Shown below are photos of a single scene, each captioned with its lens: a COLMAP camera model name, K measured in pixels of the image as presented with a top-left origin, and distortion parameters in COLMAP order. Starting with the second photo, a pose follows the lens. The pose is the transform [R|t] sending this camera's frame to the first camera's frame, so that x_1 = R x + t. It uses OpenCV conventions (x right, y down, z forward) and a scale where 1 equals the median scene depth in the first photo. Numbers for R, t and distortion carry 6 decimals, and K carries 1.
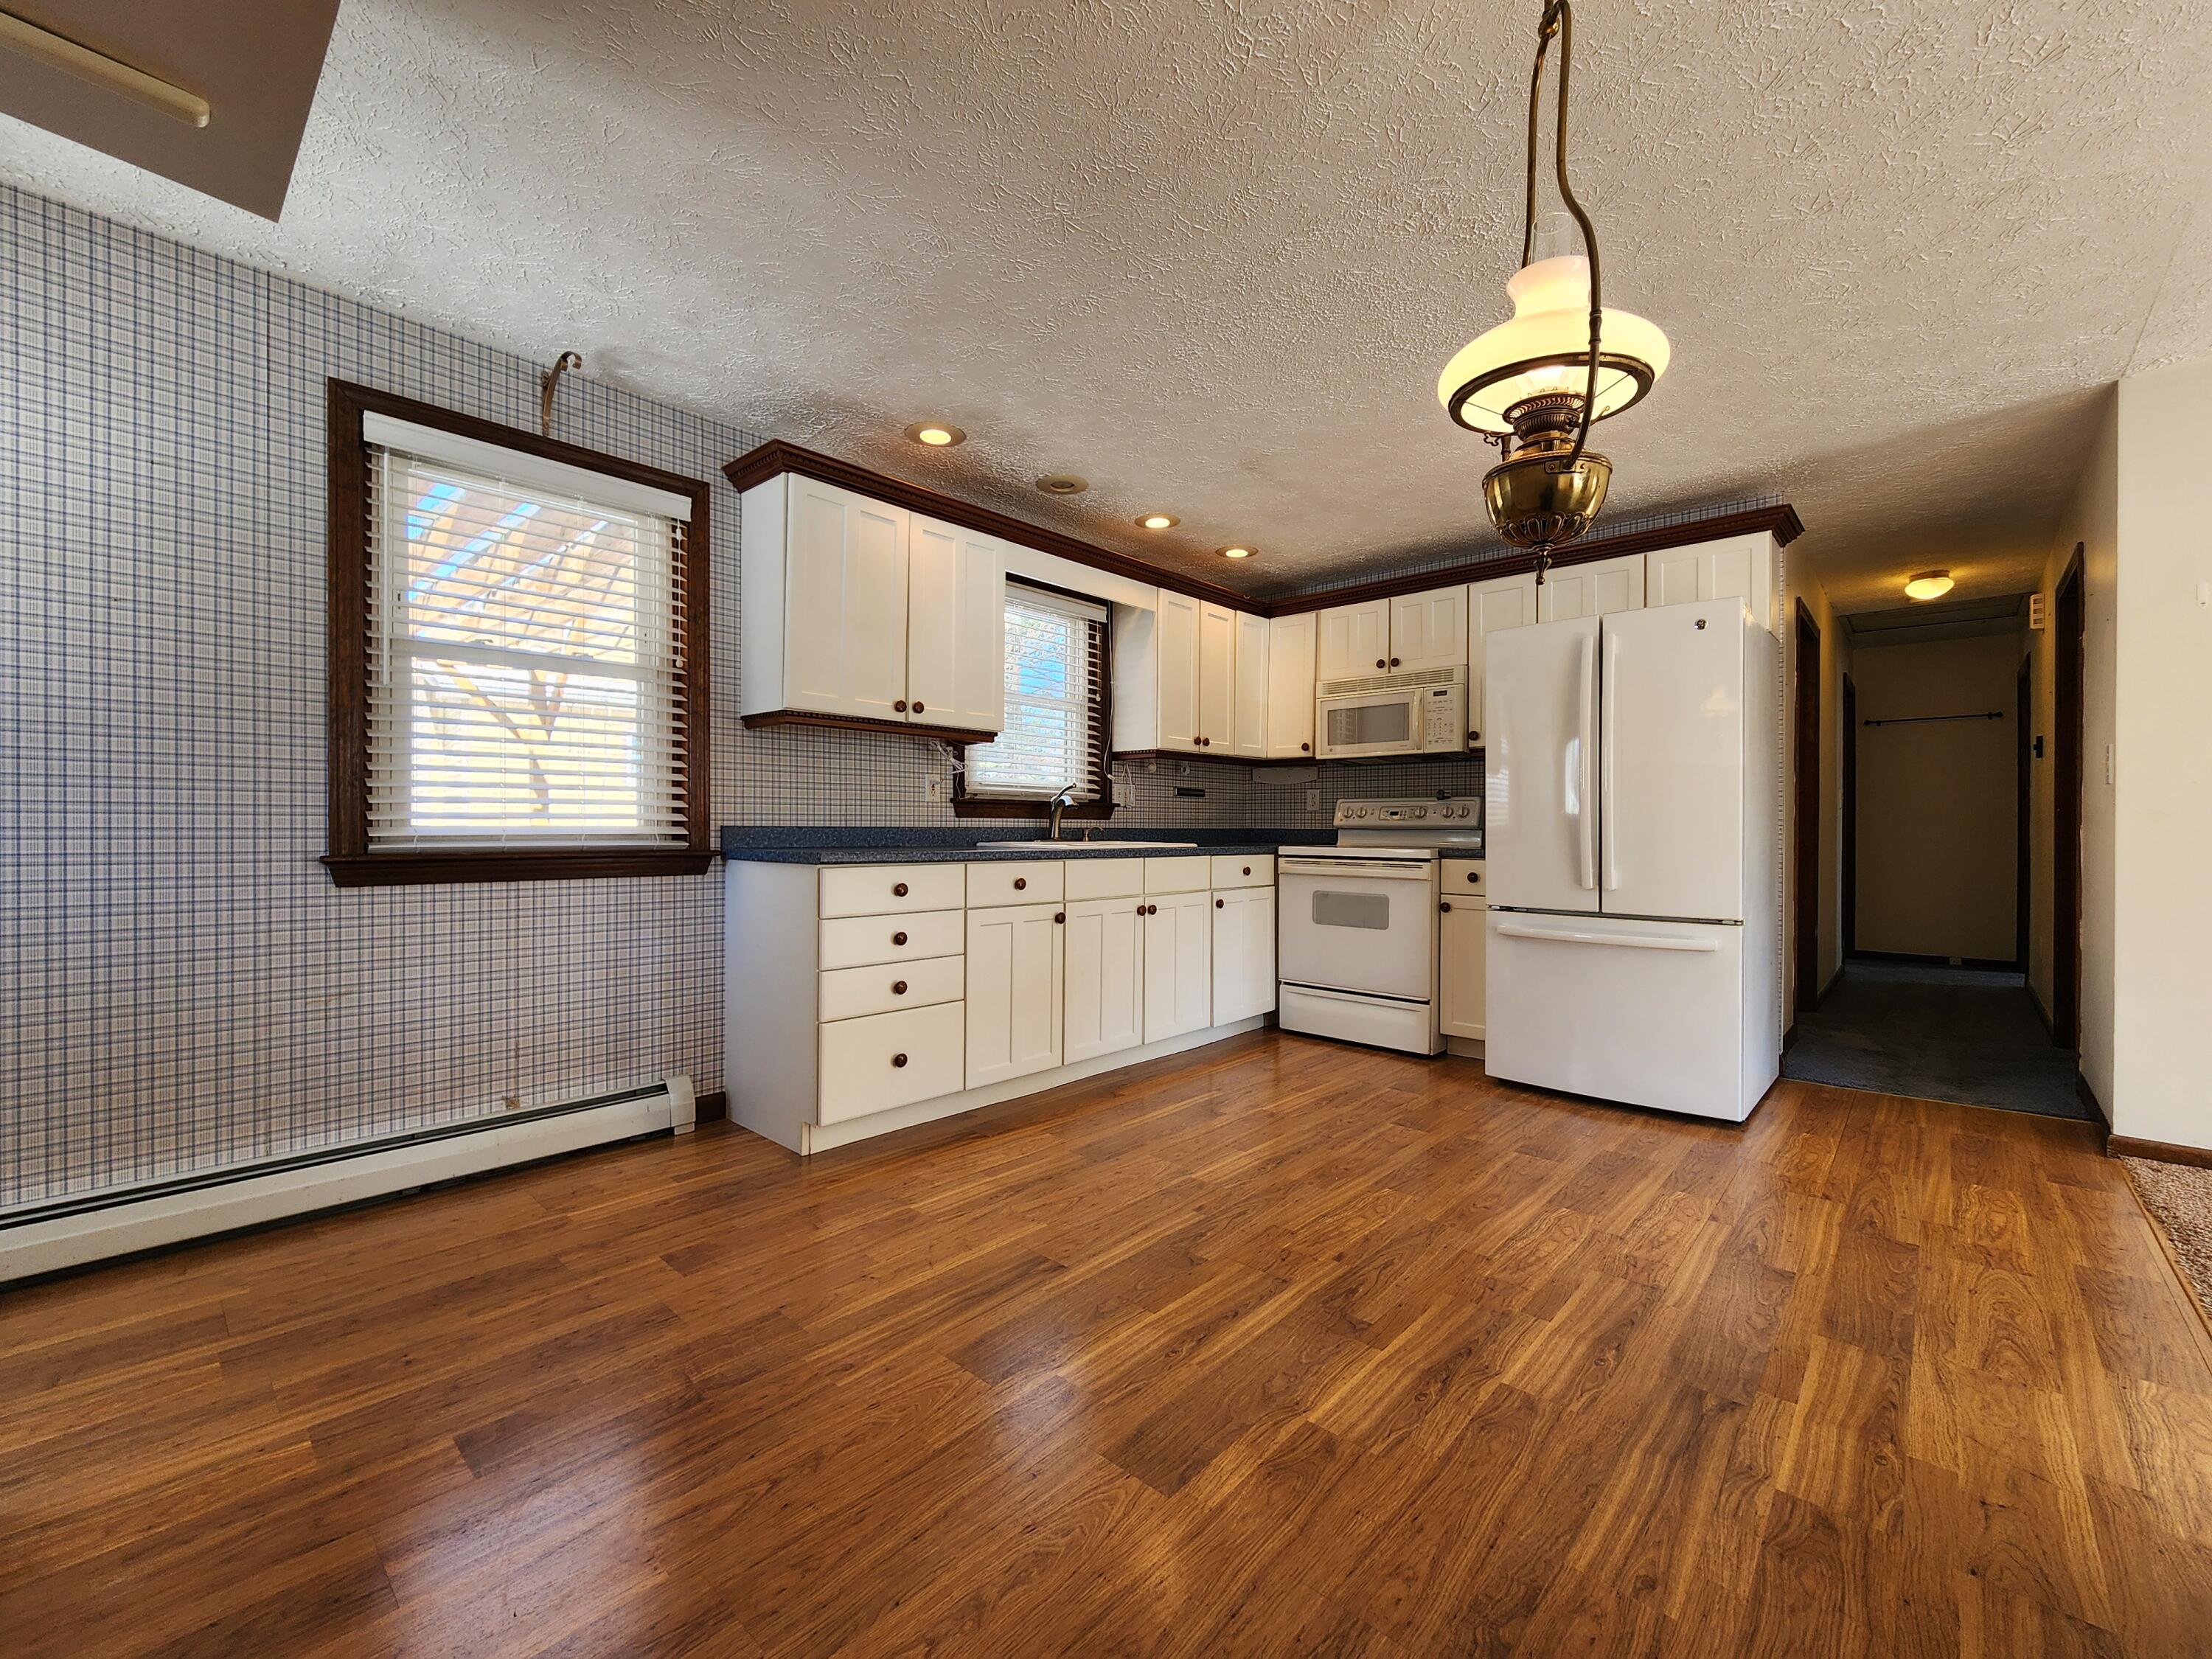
lens RADIAL K [[905.1, 0, 1130.9], [0, 905.1, 824.2], [0, 0, 1]] dist [-0.000521, 0.003513]
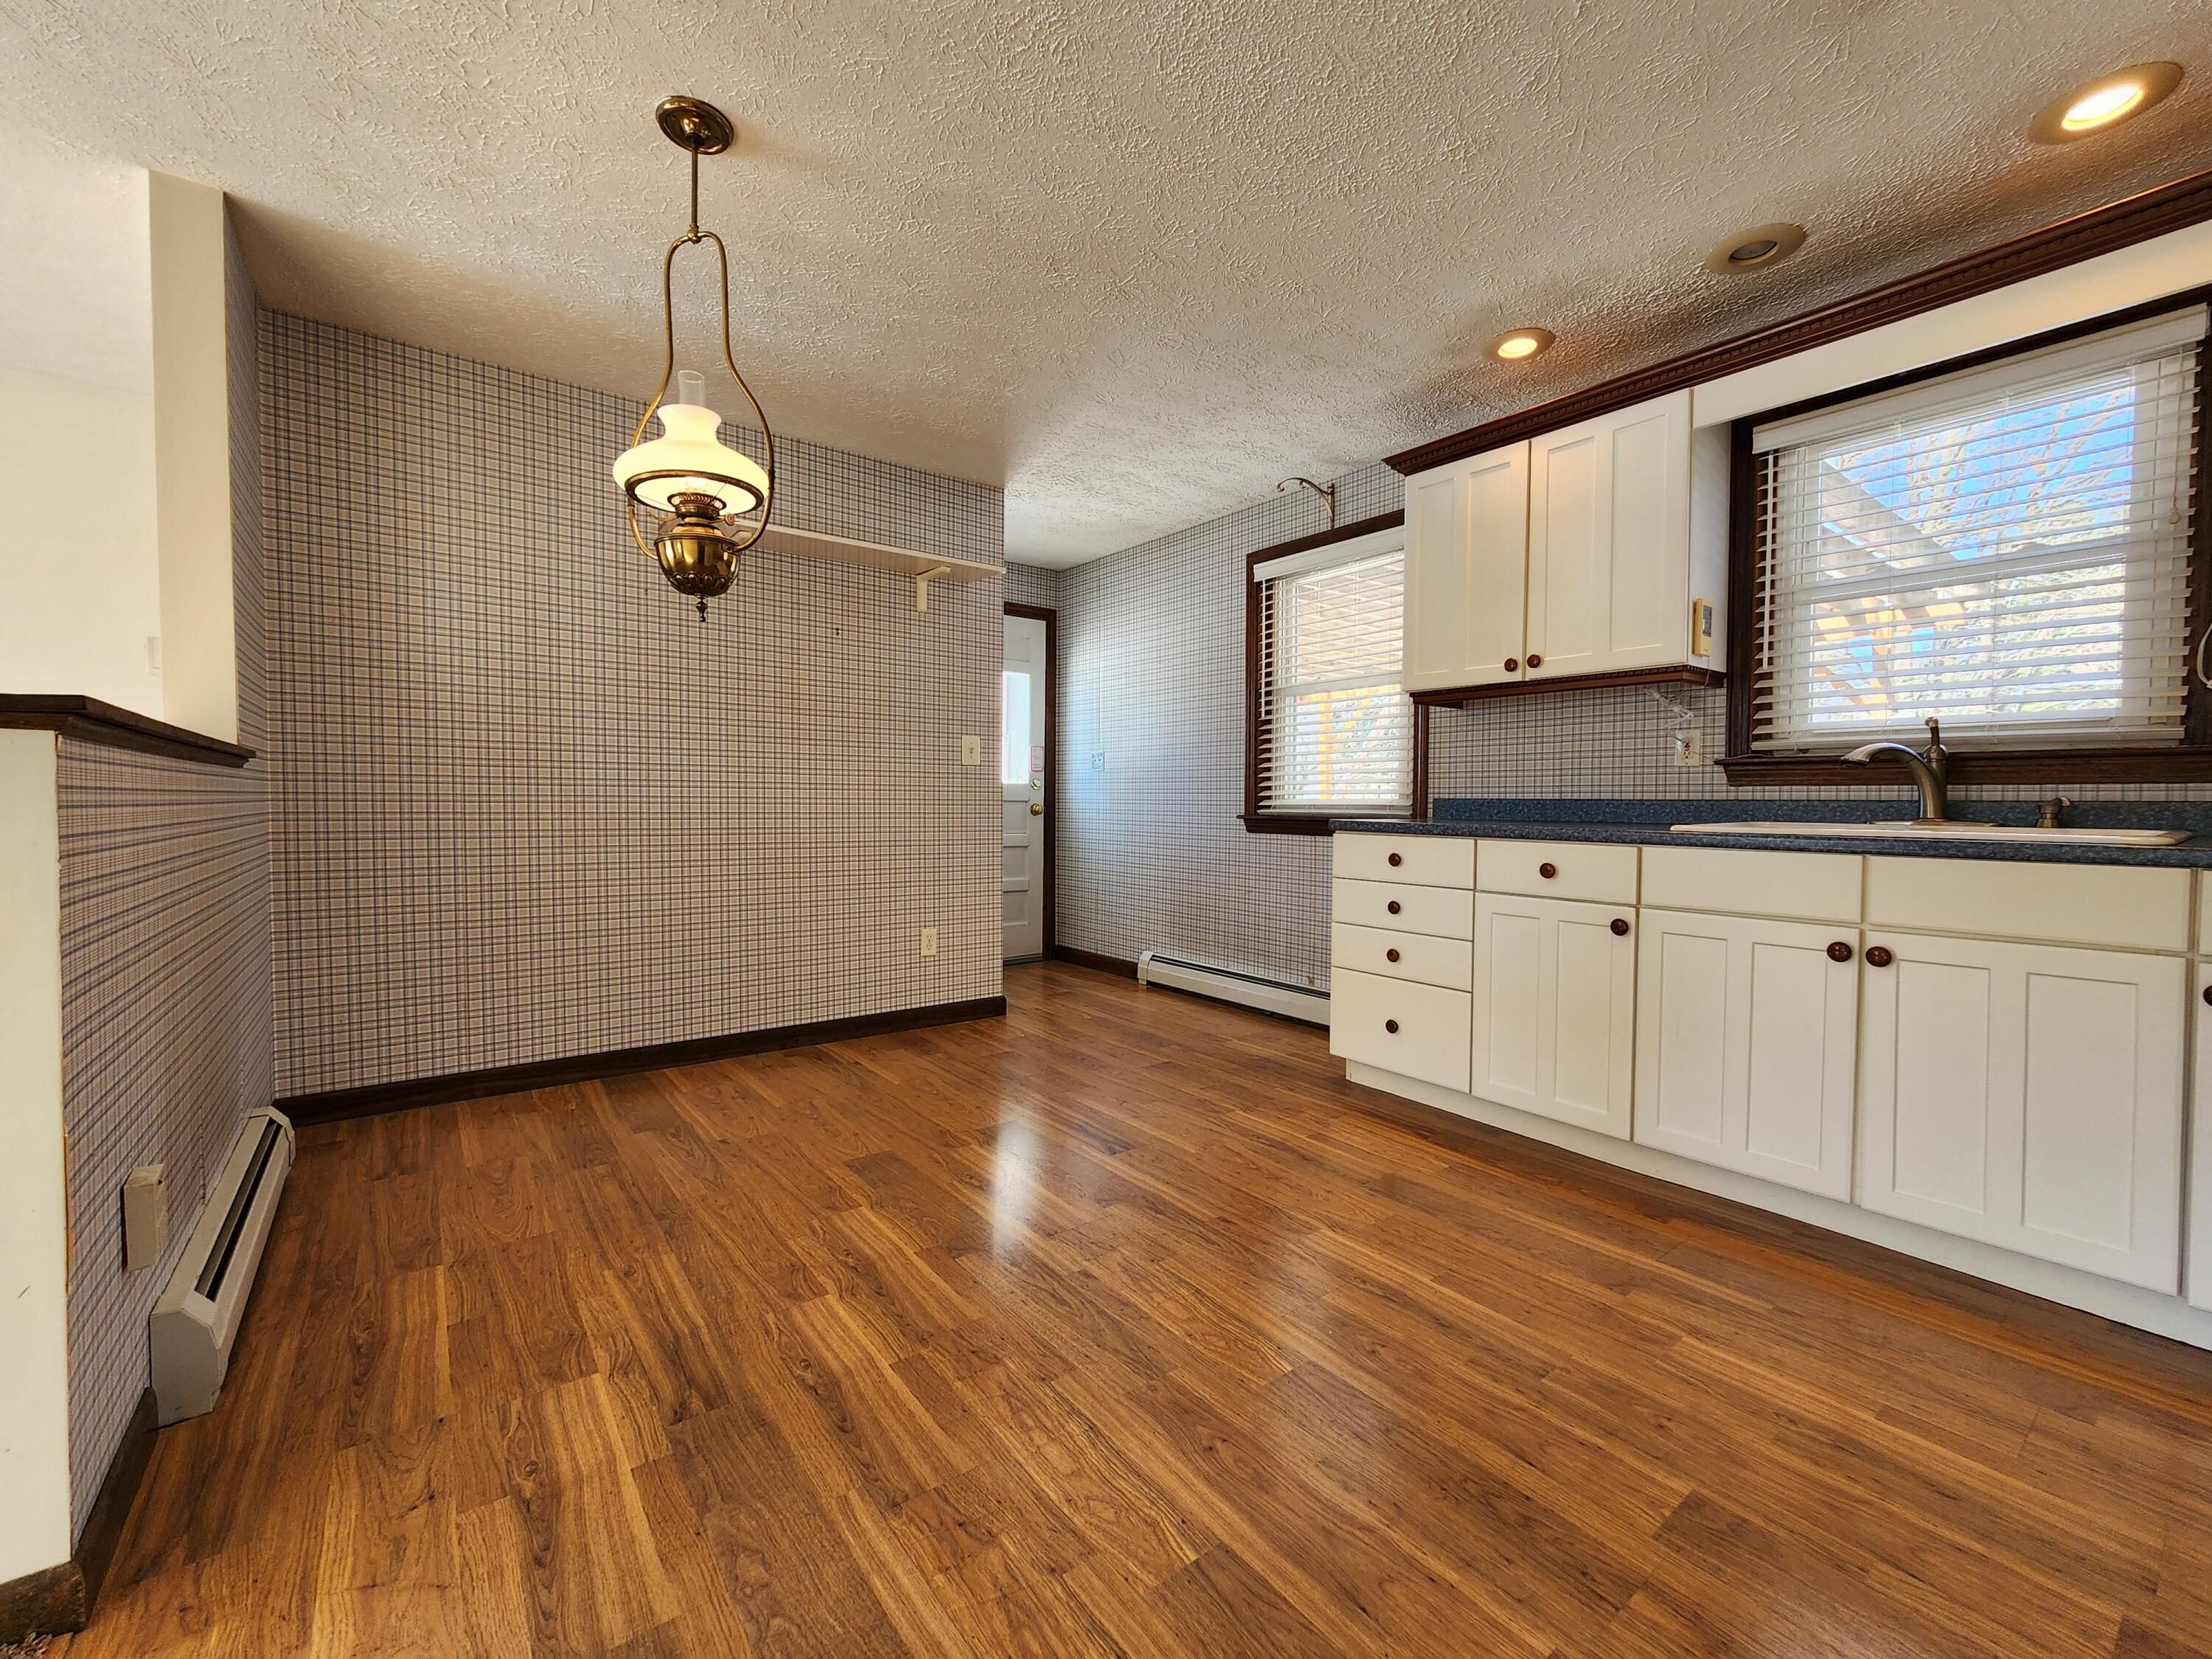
lens RADIAL K [[918.7, 0, 1113.1], [0, 918.7, 827.2], [0, 0, 1]] dist [0.001182, 0.000167]
pose [[-0.186195, 0.020991, -0.982289, 0.922829], [-0.005495, 0.999734, 0.022406, 0.017086], [0.982497, 0.009570, -0.186030, 0.996733]]
